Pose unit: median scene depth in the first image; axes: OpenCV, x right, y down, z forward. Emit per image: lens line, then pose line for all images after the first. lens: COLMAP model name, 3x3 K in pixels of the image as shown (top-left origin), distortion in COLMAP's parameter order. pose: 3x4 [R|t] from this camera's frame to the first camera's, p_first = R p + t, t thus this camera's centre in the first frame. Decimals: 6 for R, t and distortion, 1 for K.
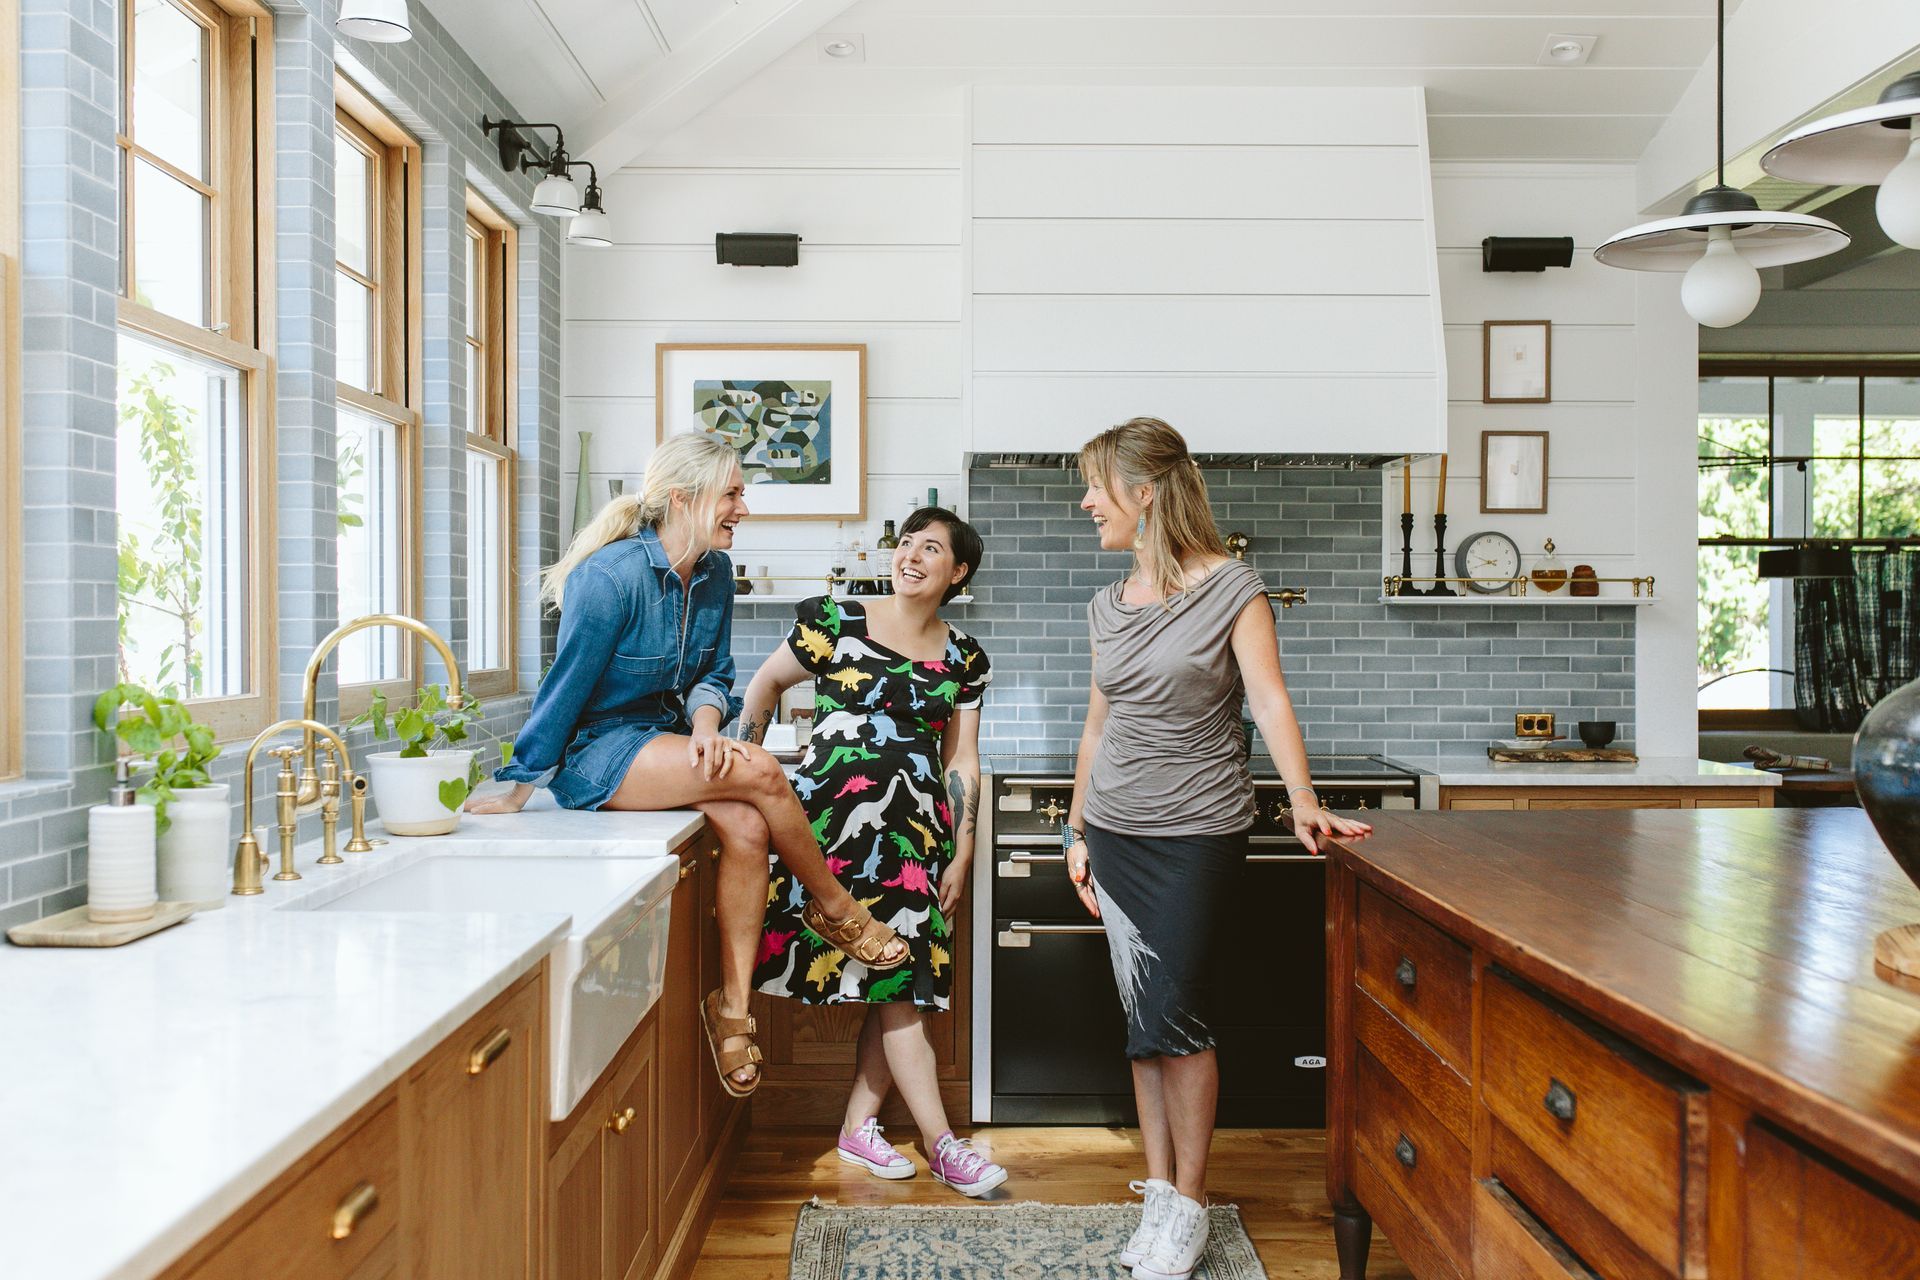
lens RADIAL K [[1906.9, 0, 966.6], [0, 1906.9, 570.2], [0, 0, 1]] dist [-0.000199, -0.011086]
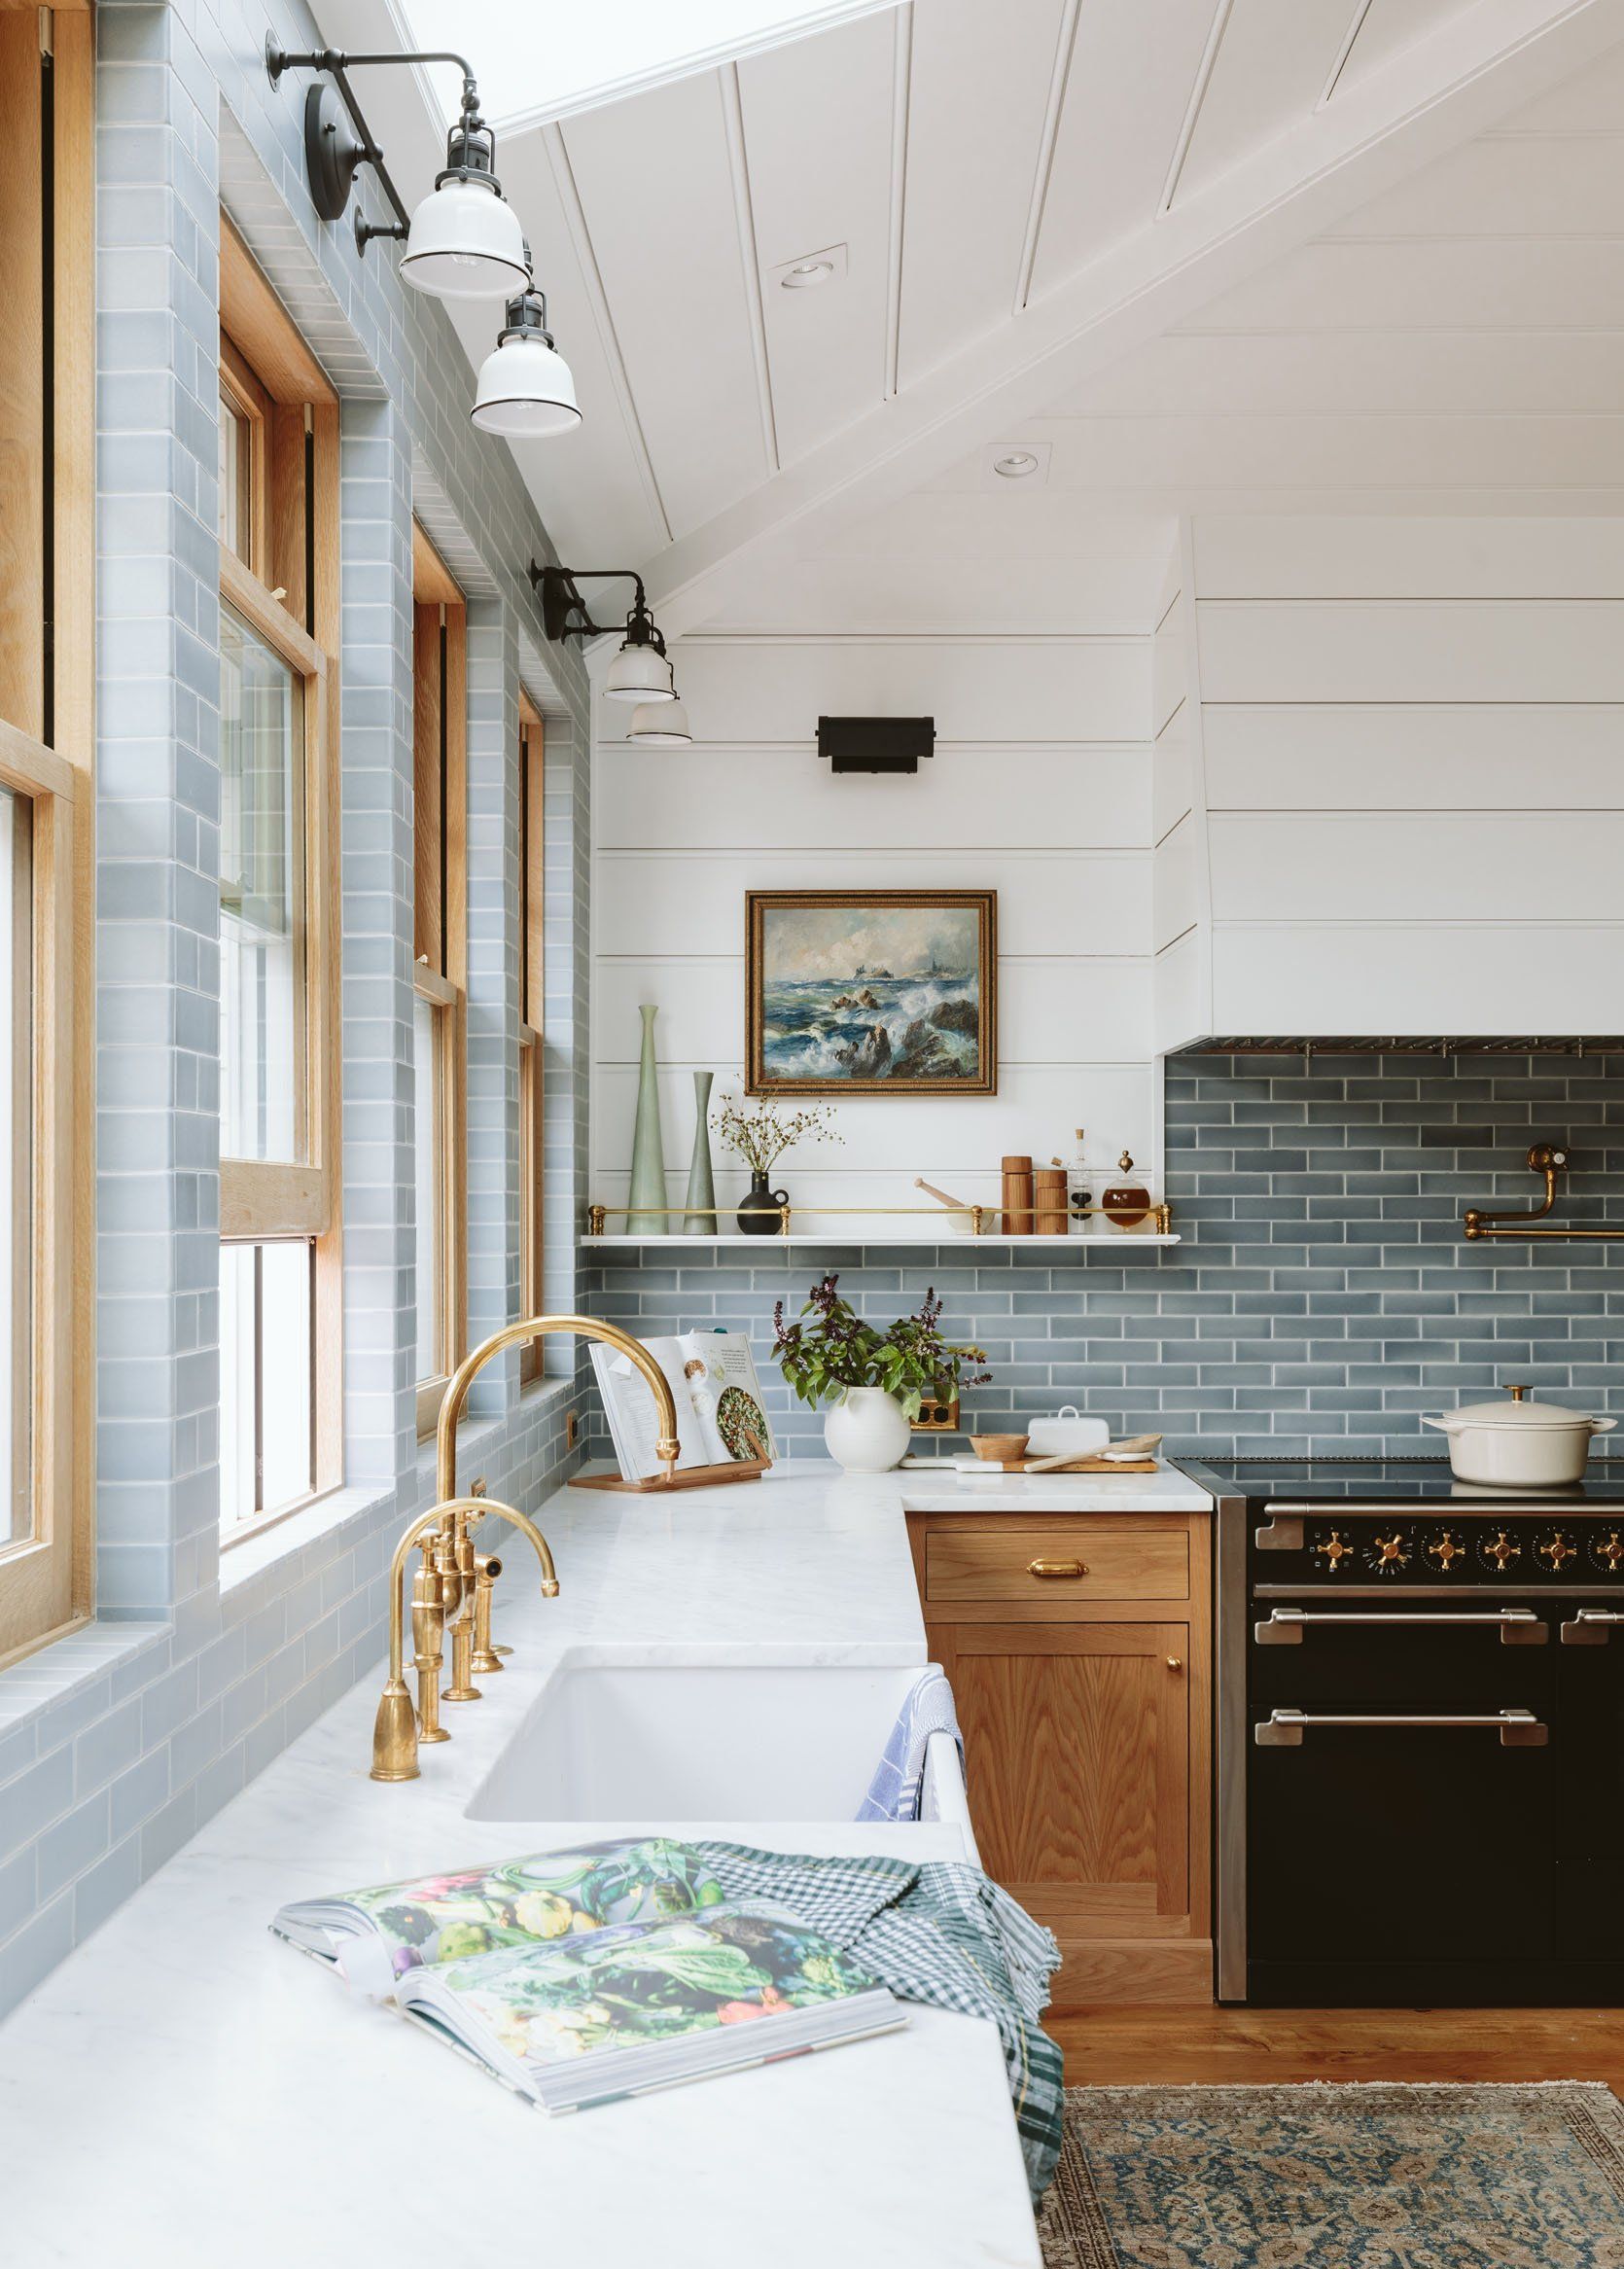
lens RADIAL K [[2463.7, 0, 907.4], [0, 2463.7, 1104.4], [0, 0, 1]] dist [-0.000025, 0.009853]
pose [[0.999972, -0.003550, -0.006646, -0.114756], [0.003398, 0.999735, -0.022749, -0.018310], [0.006725, 0.022726, 0.999719, 0.105186]]
